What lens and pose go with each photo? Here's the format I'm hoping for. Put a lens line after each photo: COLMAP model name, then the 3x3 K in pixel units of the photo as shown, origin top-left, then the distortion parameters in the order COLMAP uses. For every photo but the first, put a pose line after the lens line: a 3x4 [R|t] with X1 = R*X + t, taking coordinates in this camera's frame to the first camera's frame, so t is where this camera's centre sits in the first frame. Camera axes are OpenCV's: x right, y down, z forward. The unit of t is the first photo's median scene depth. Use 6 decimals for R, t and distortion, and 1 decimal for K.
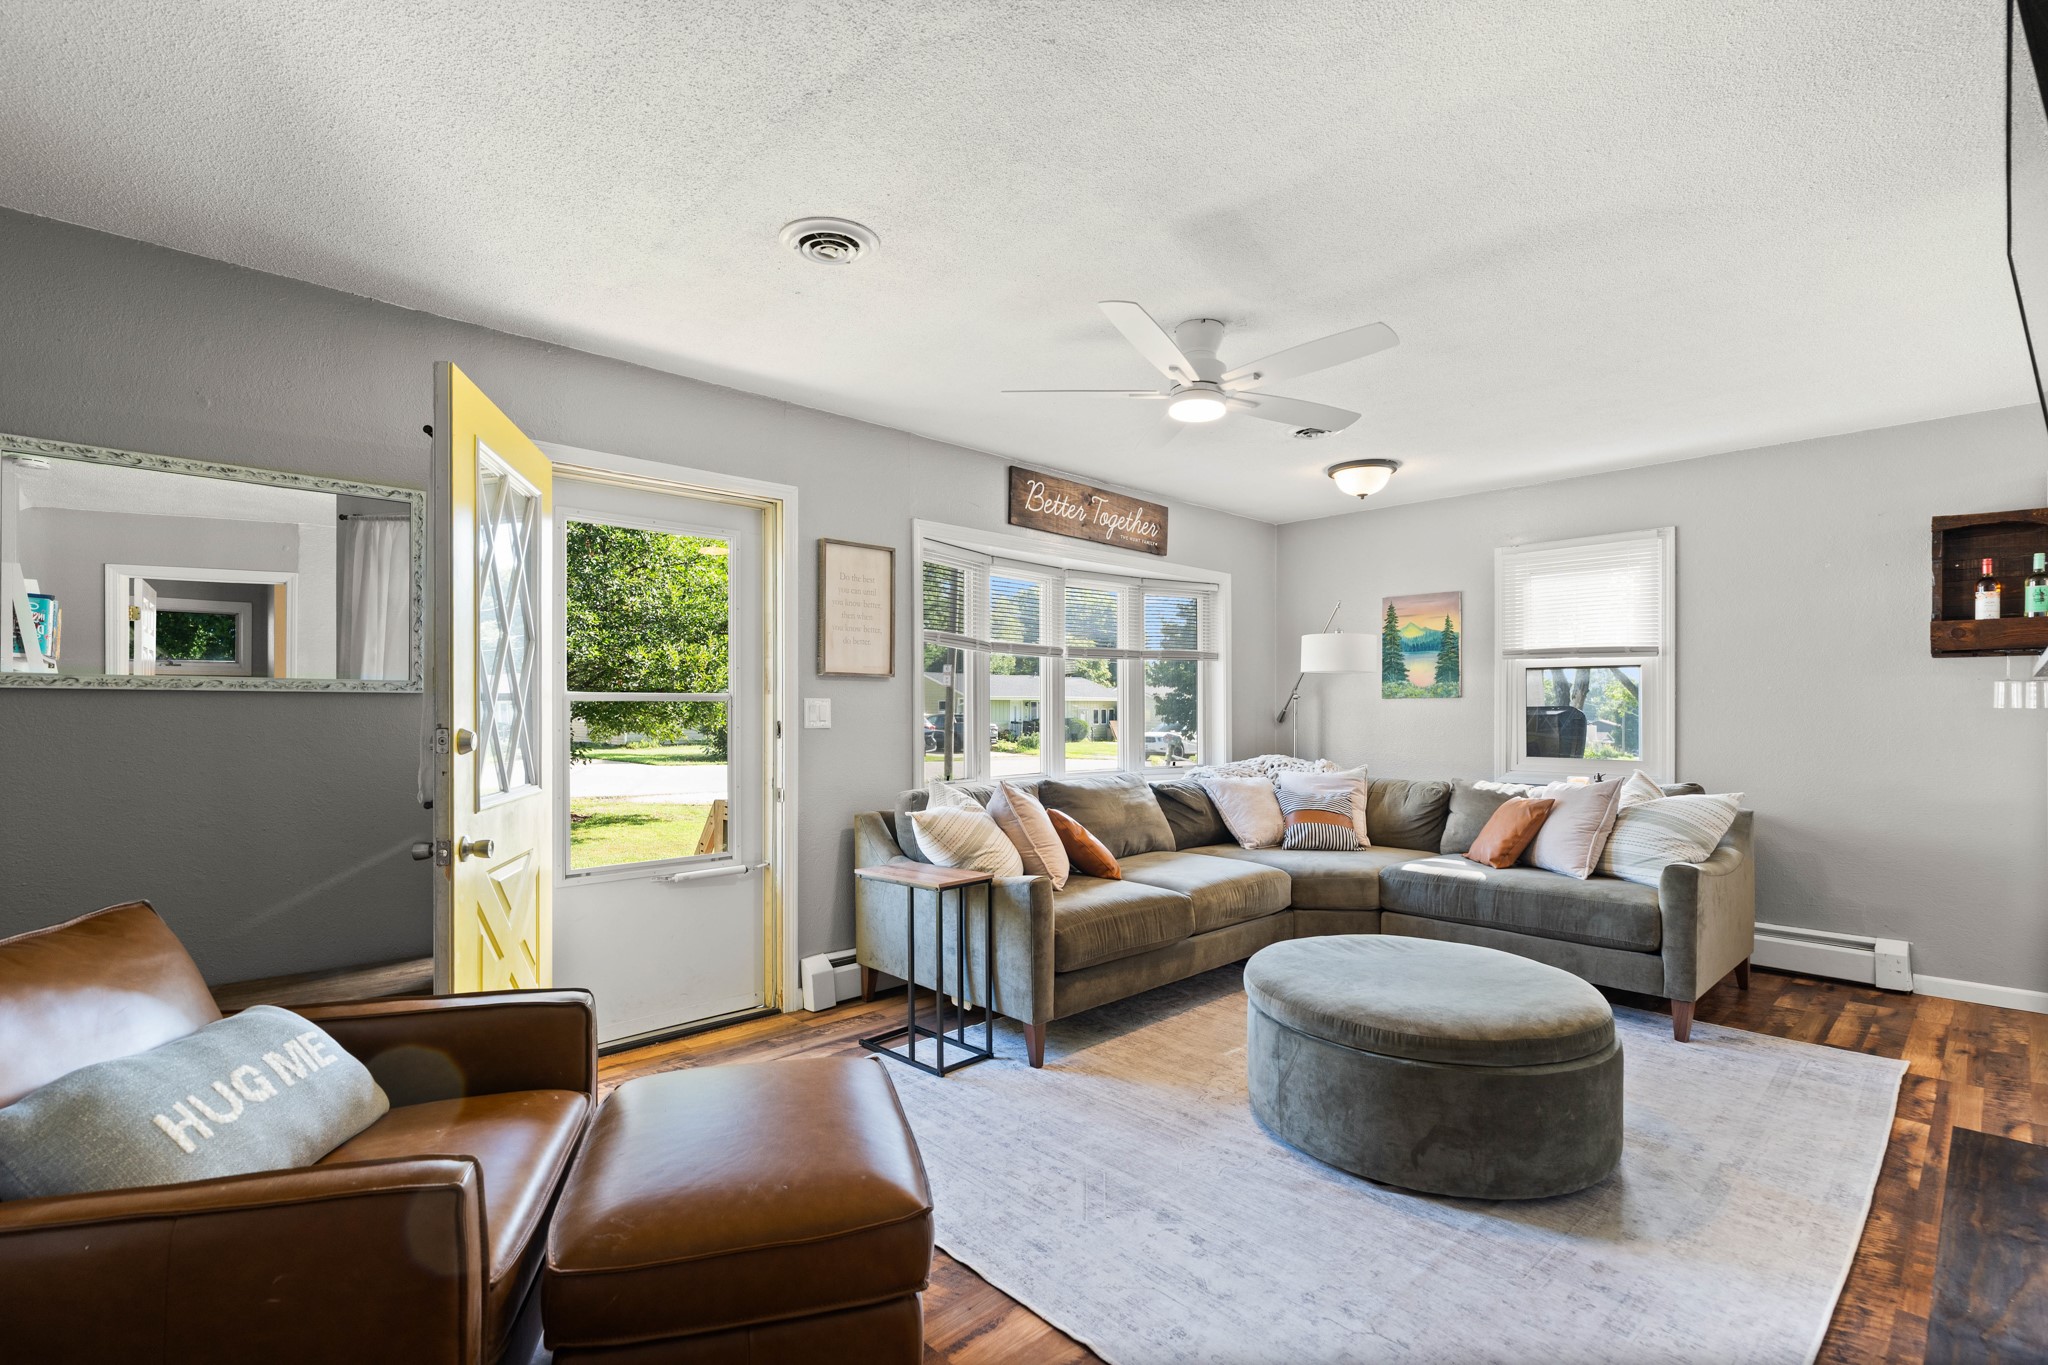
lens RADIAL K [[933.7, 0, 1002.3], [0, 933.7, 708.1], [0, 0, 1]] dist [-0.007242, 0.002497]
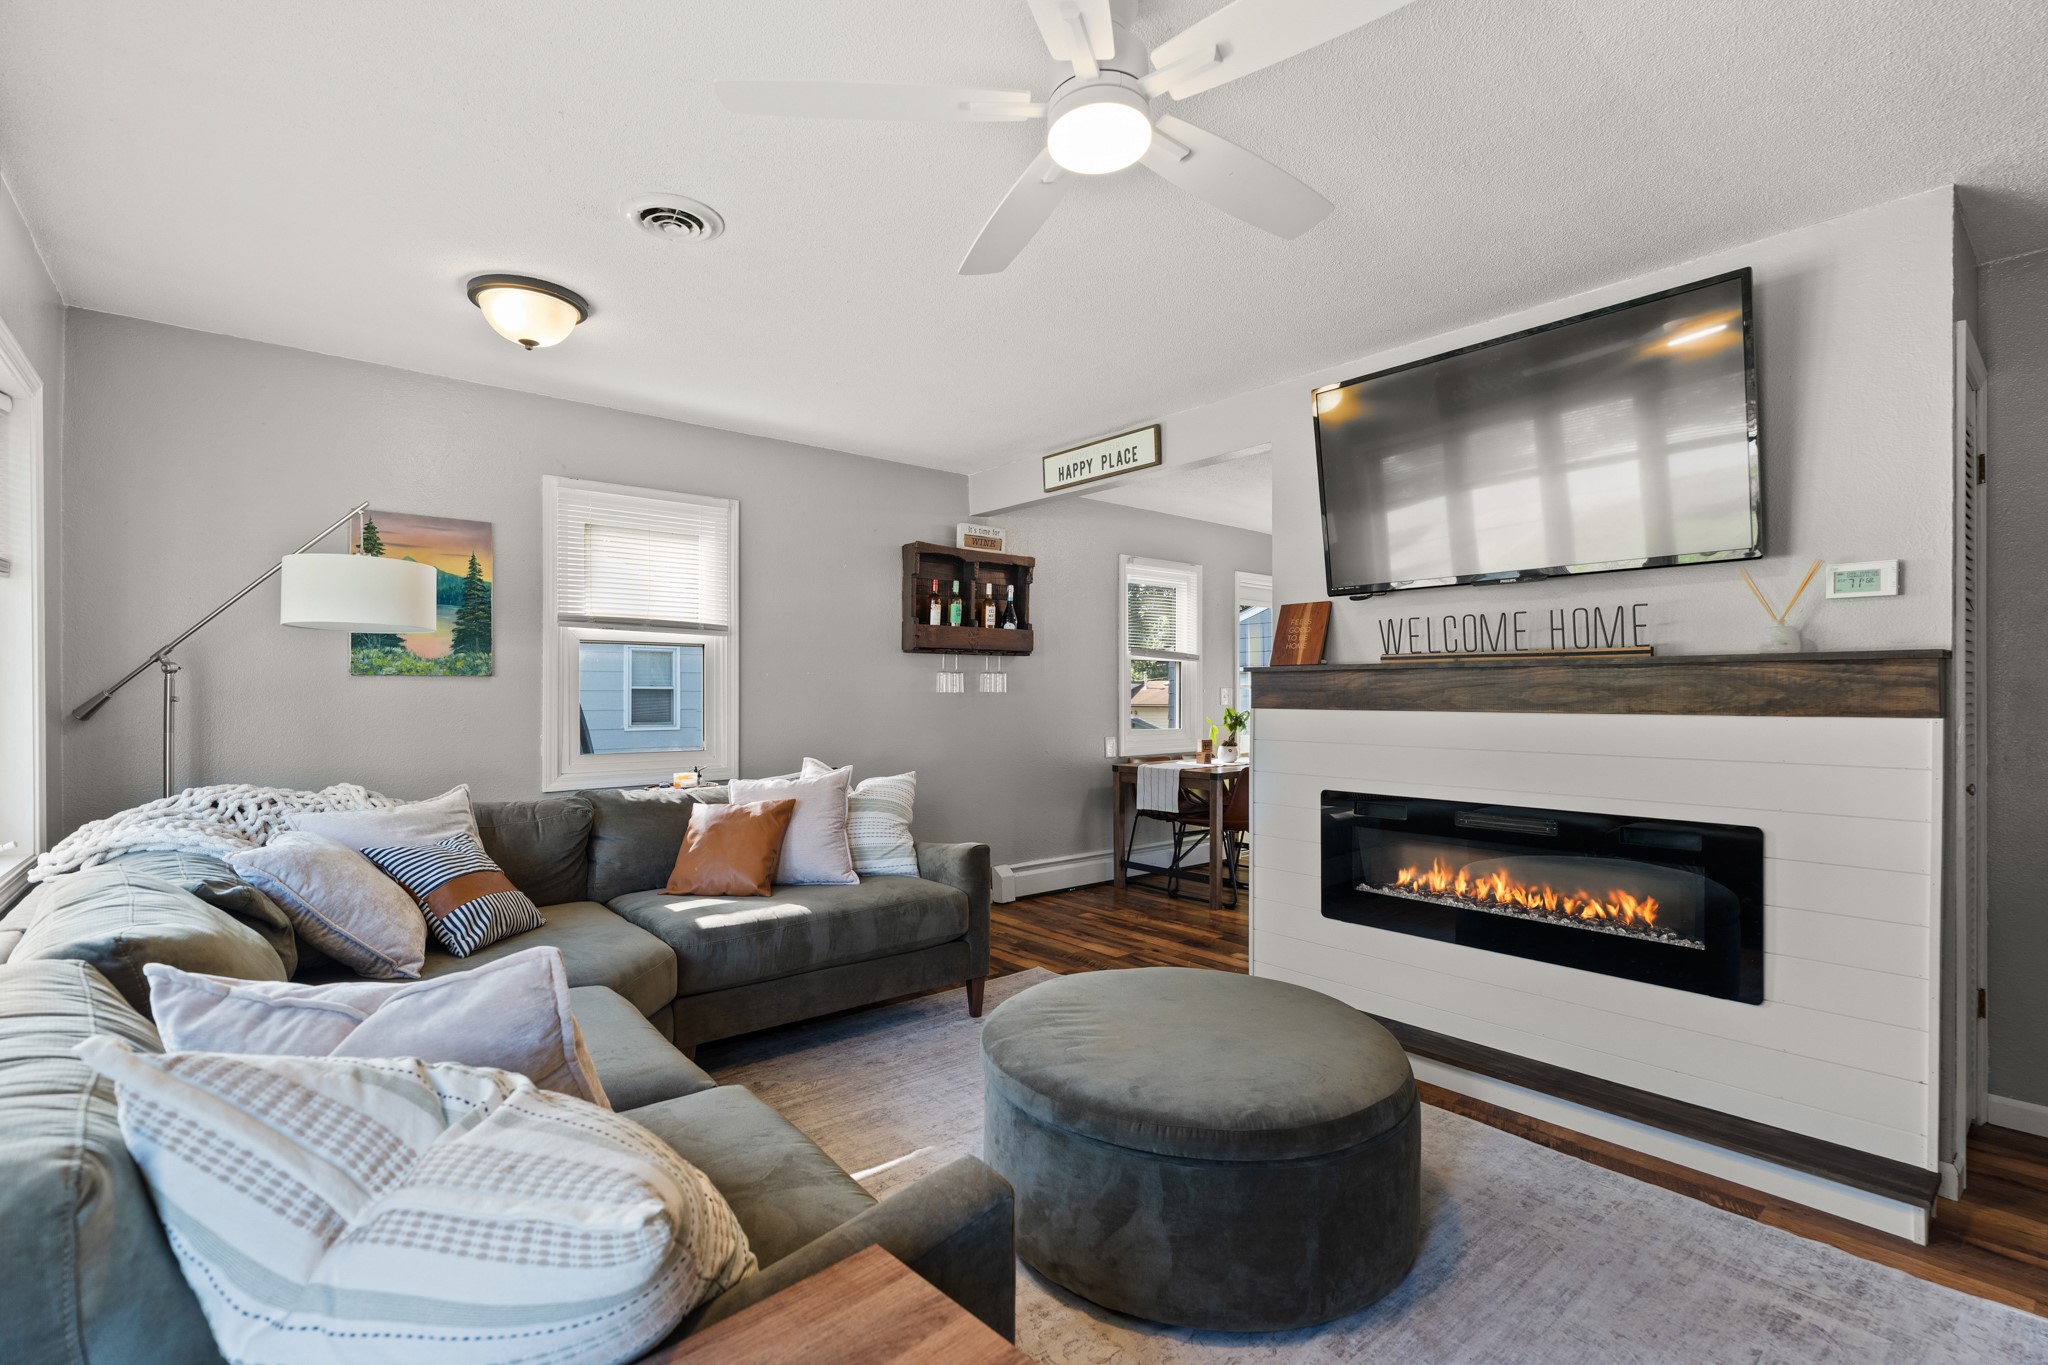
lens RADIAL K [[933.7, 0, 1040.8], [0, 933.7, 696.1], [0, 0, 1]] dist [-0.007242, 0.002497]
pose [[0.043923, -0.001315, 0.999034, -0.212101], [-0.001053, 0.999999, 0.001363, 0.002474], [-0.999034, -0.001112, 0.043922, 0.644959]]
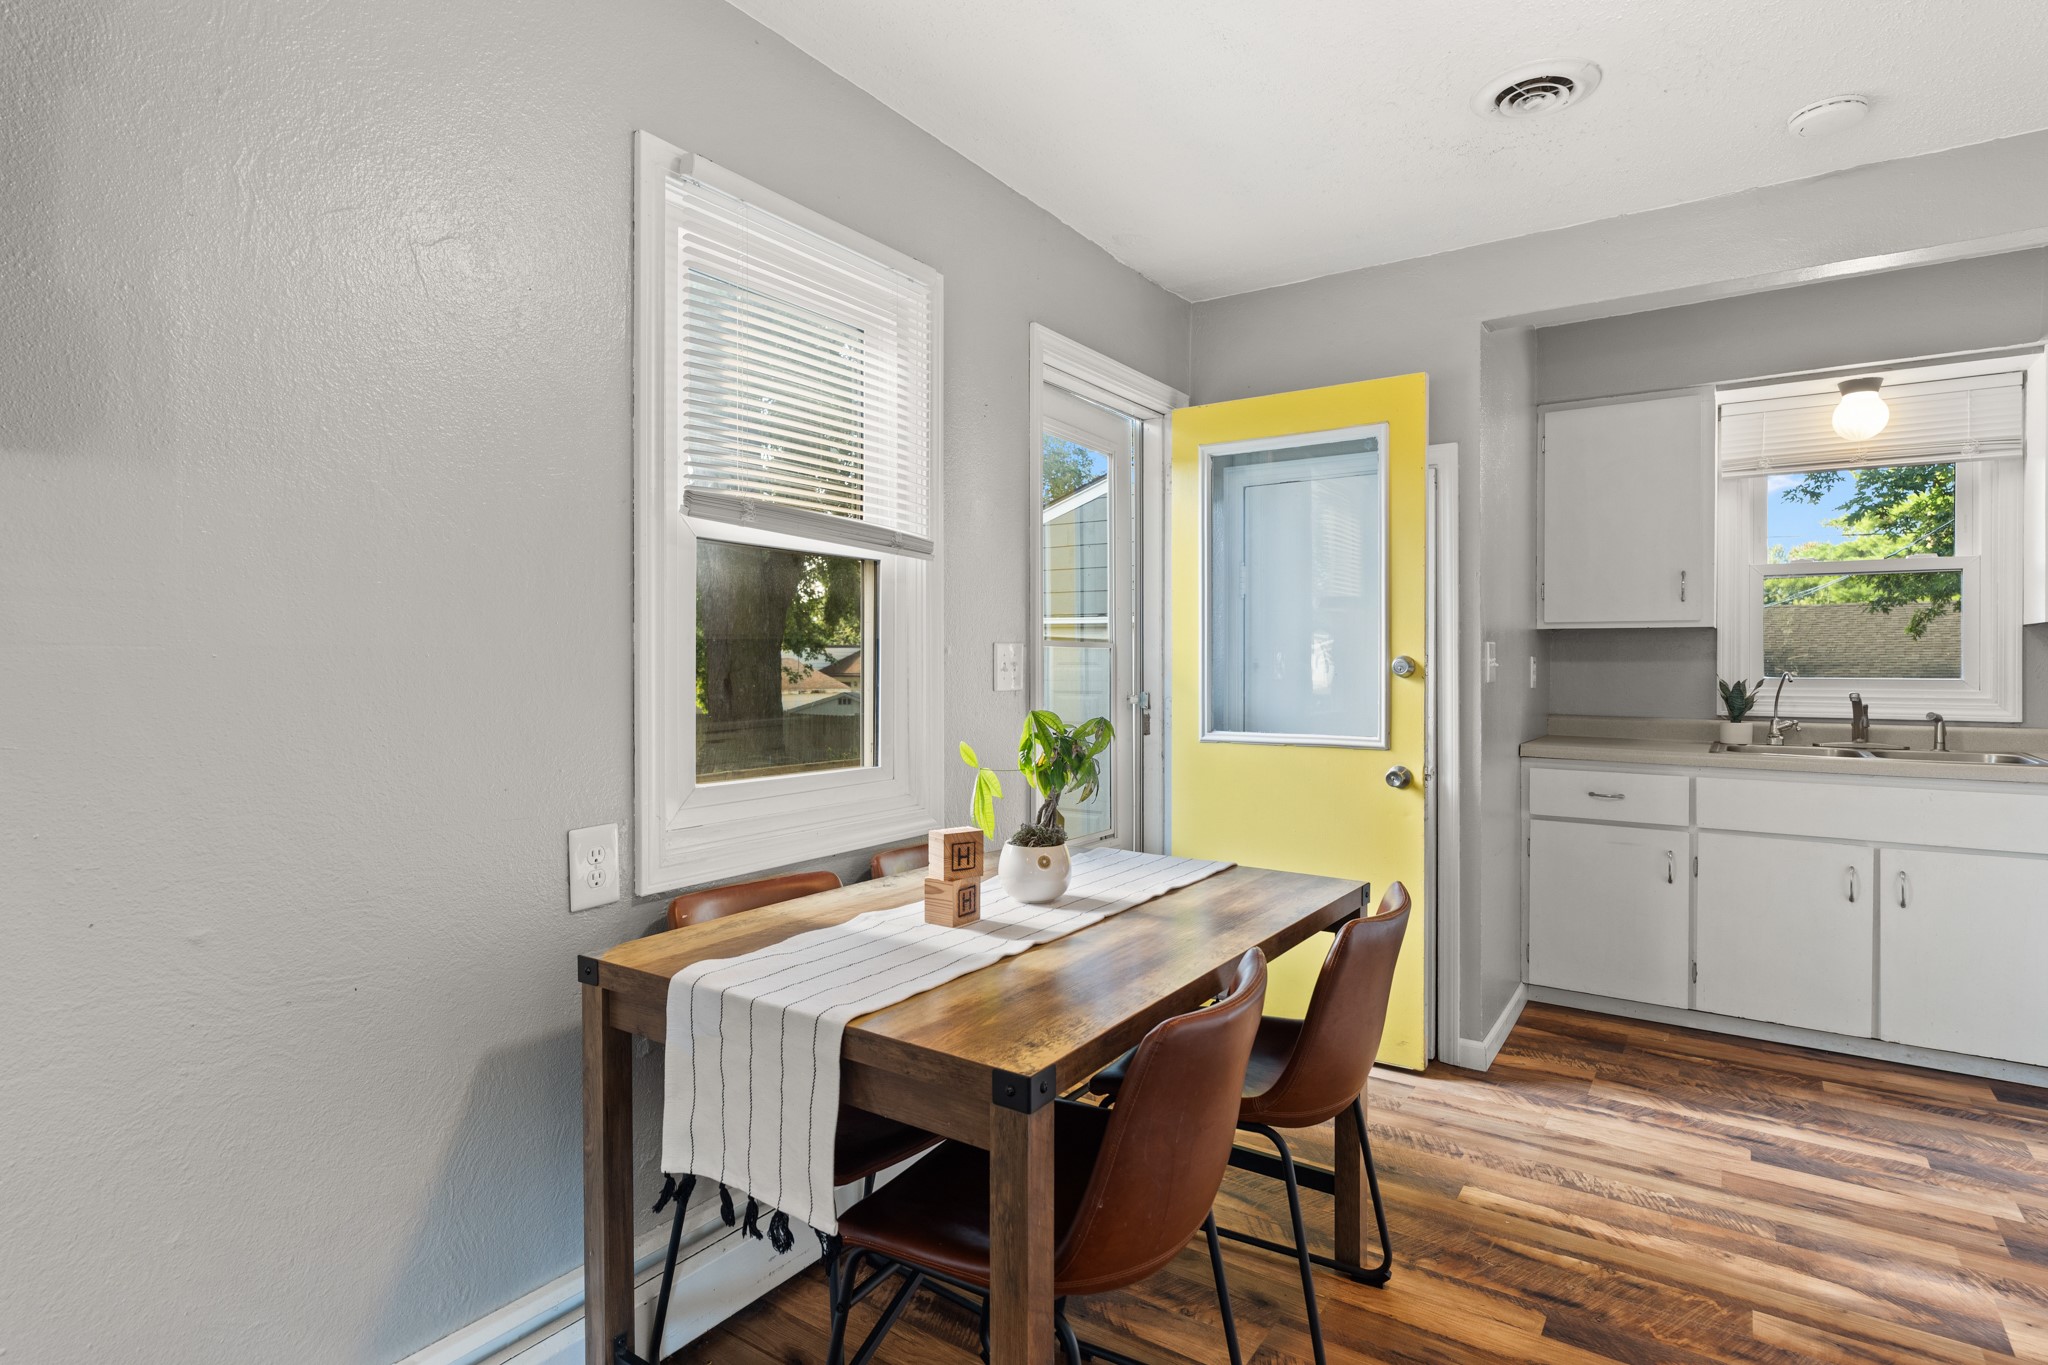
lens RADIAL K [[1069.1, 0, 1015.5], [0, 1069.1, 666.4], [0, 0, 1]] dist [-0.002131, 0.003382]
pose [[-0.201388, -0.005673, 0.979495, 0.685351], [0.000099, 0.999983, 0.005812, 0.001752], [-0.979512, 0.001267, -0.201384, 0.534074]]
